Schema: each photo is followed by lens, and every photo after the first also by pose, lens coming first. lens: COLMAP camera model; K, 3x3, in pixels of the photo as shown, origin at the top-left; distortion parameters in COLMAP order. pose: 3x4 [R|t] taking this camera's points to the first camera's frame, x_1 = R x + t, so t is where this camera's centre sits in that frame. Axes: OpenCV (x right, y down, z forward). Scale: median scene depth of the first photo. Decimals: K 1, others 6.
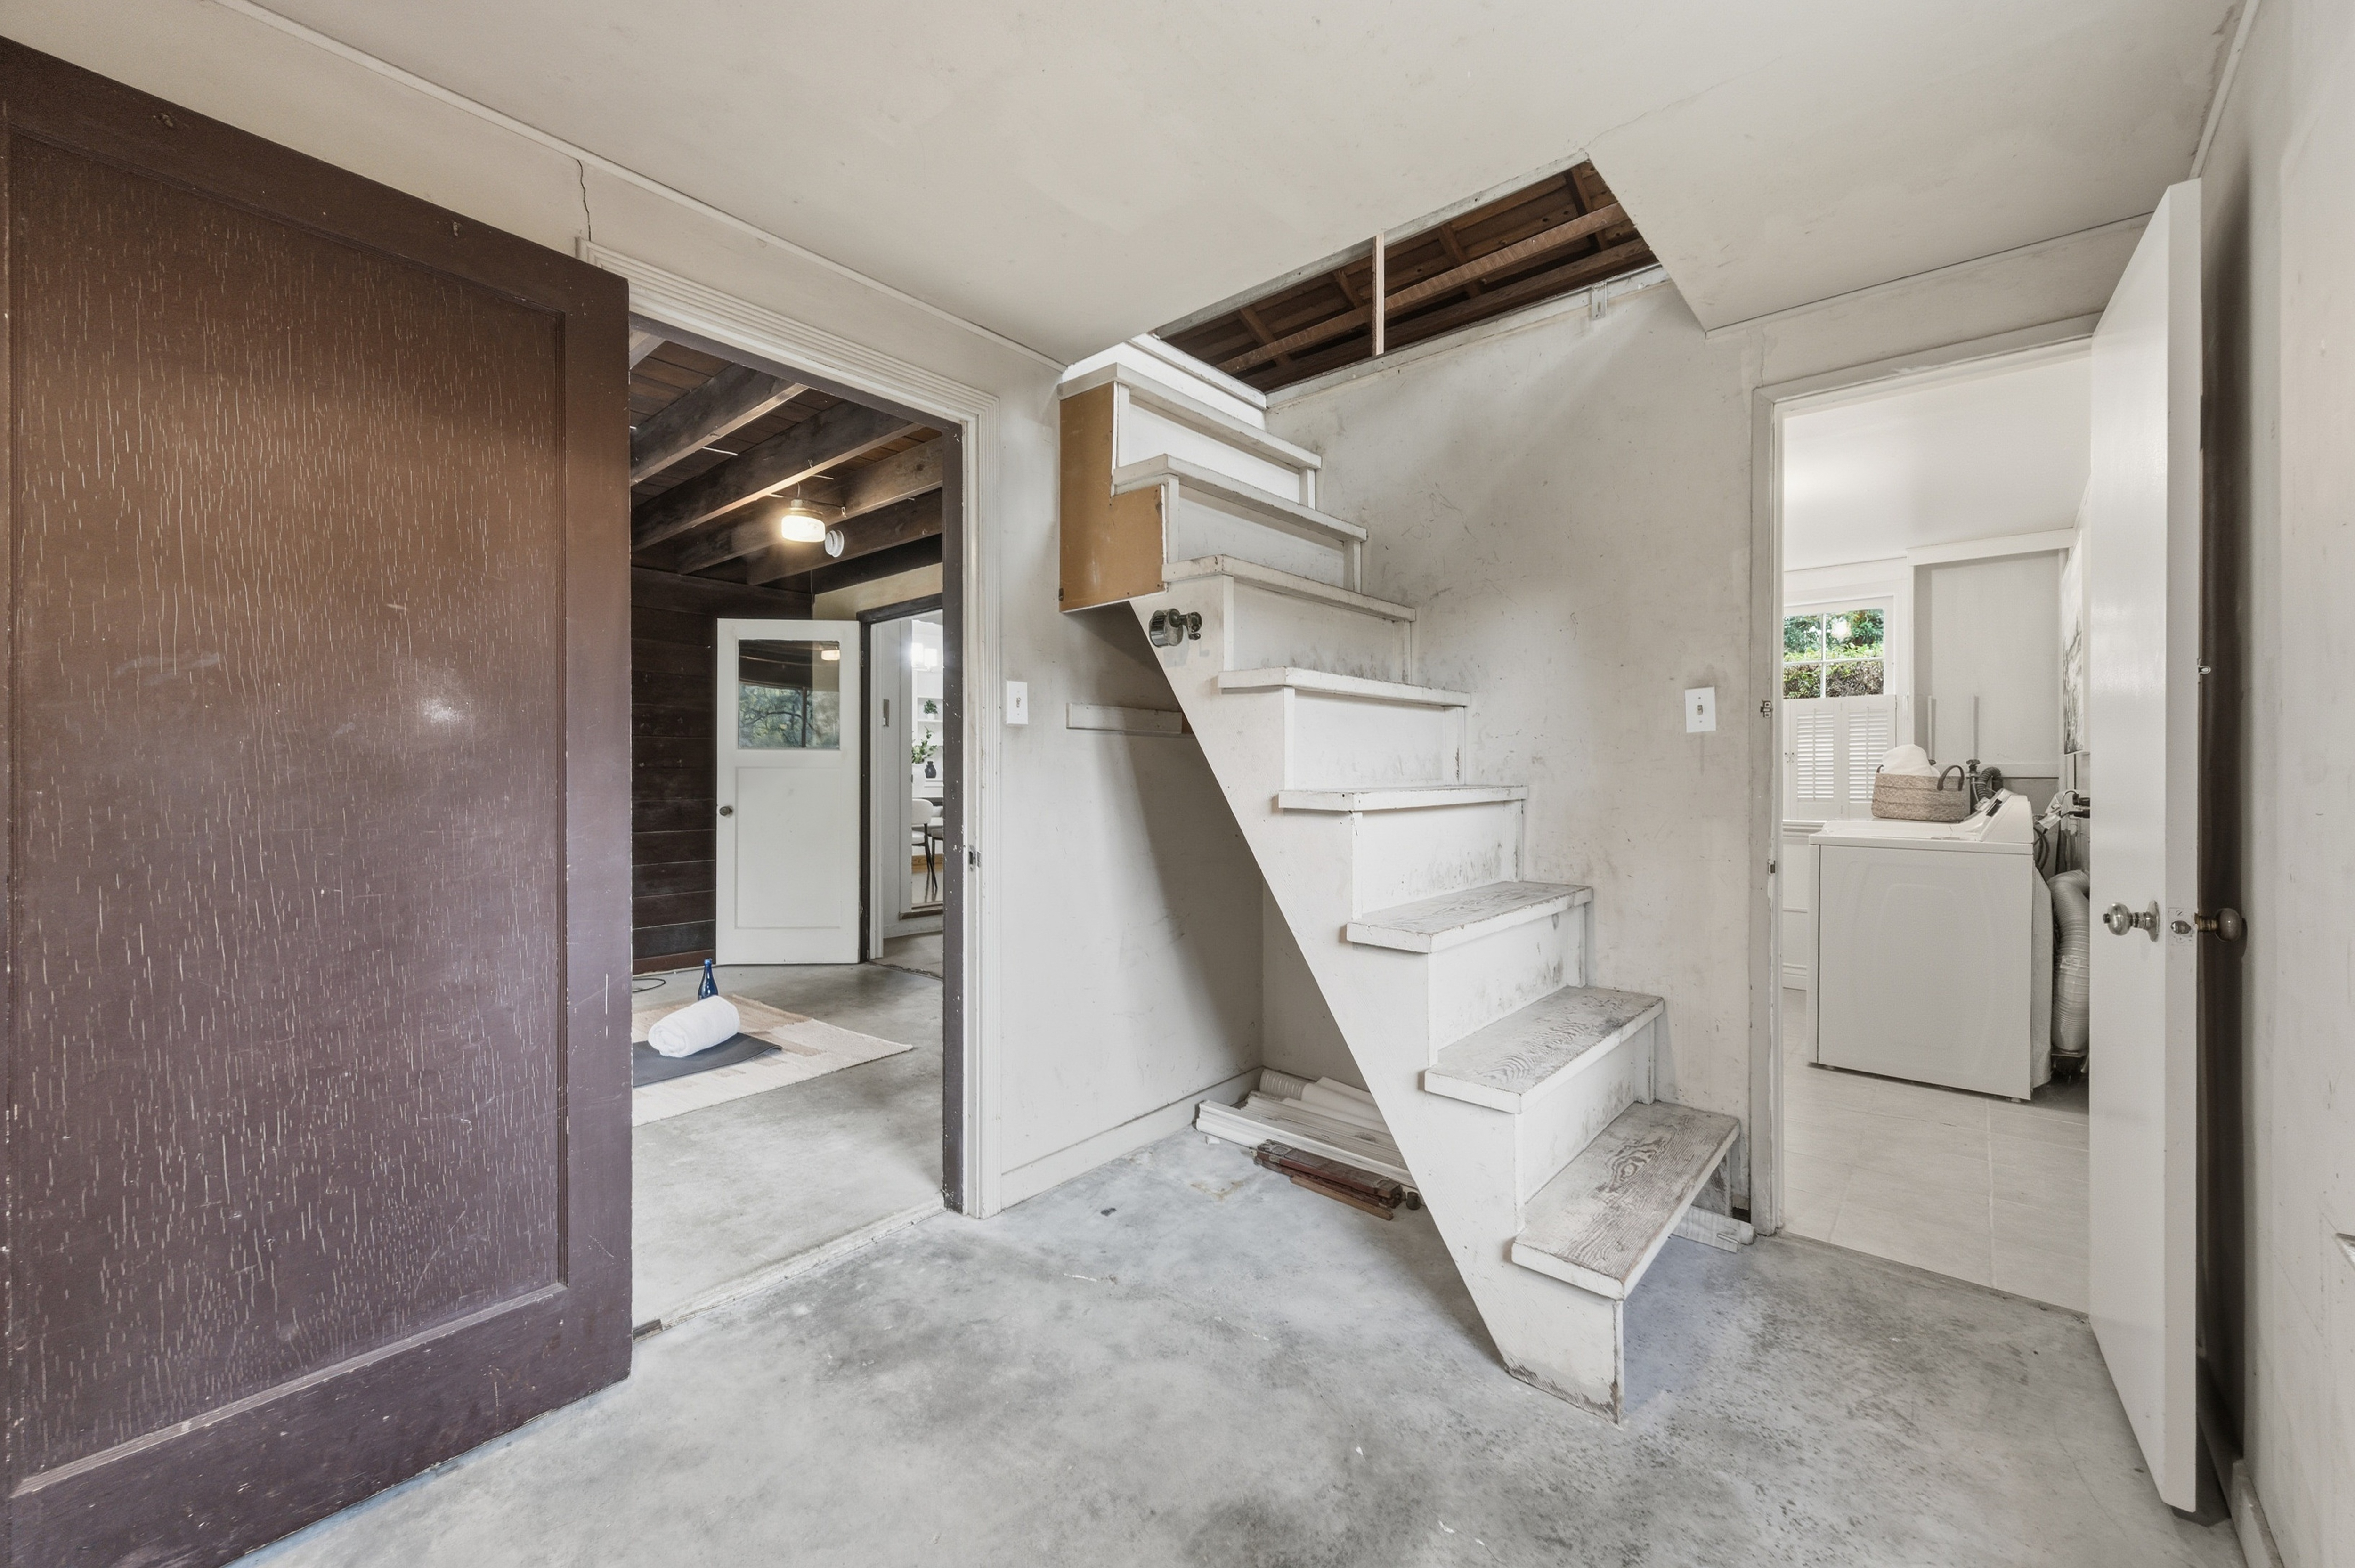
lens RADIAL K [[922.6, 0, 1168.2], [0, 922.6, 776.5], [0, 0, 1]] dist [-0.001963, 0.000261]
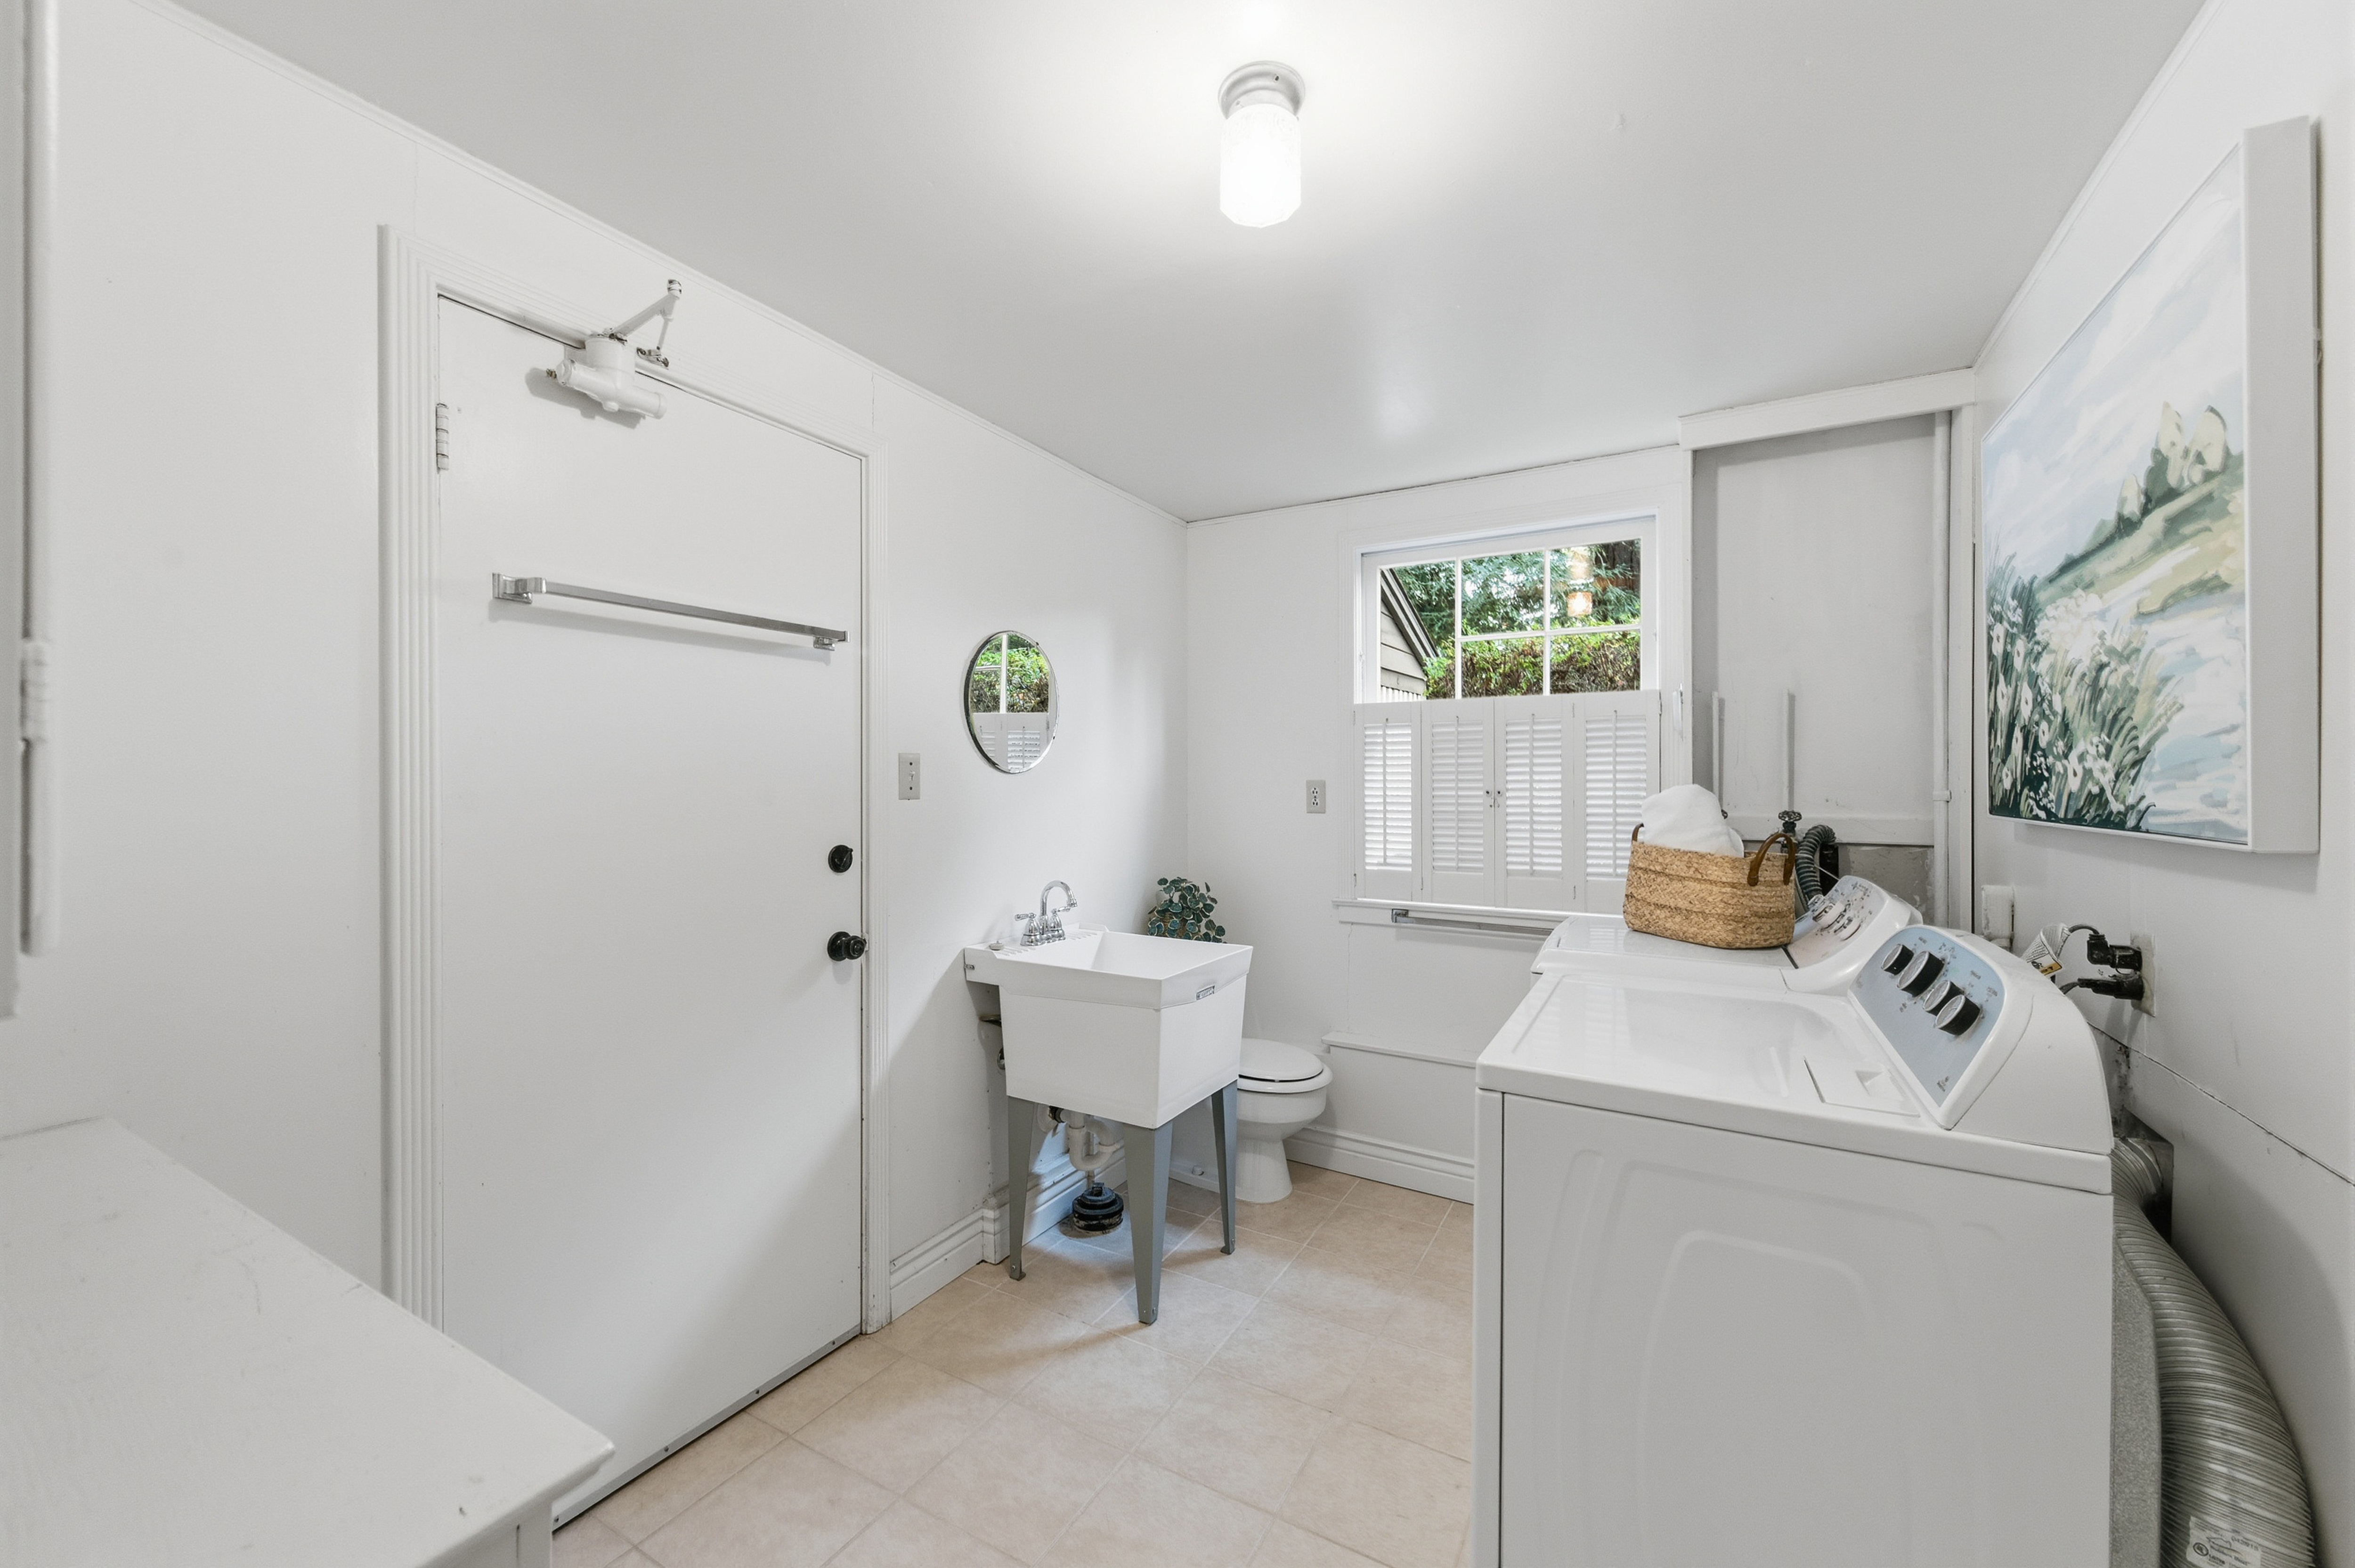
lens RADIAL K [[922.6, 0, 1181.0], [0, 922.6, 782.0], [0, 0, 1]] dist [-0.001963, 0.000261]
pose [[0.977300, 0.001713, 0.211854, 0.414440], [-0.000636, 0.999987, -0.005150, -0.032673], [-0.211860, 0.004898, 0.977288, 0.551278]]
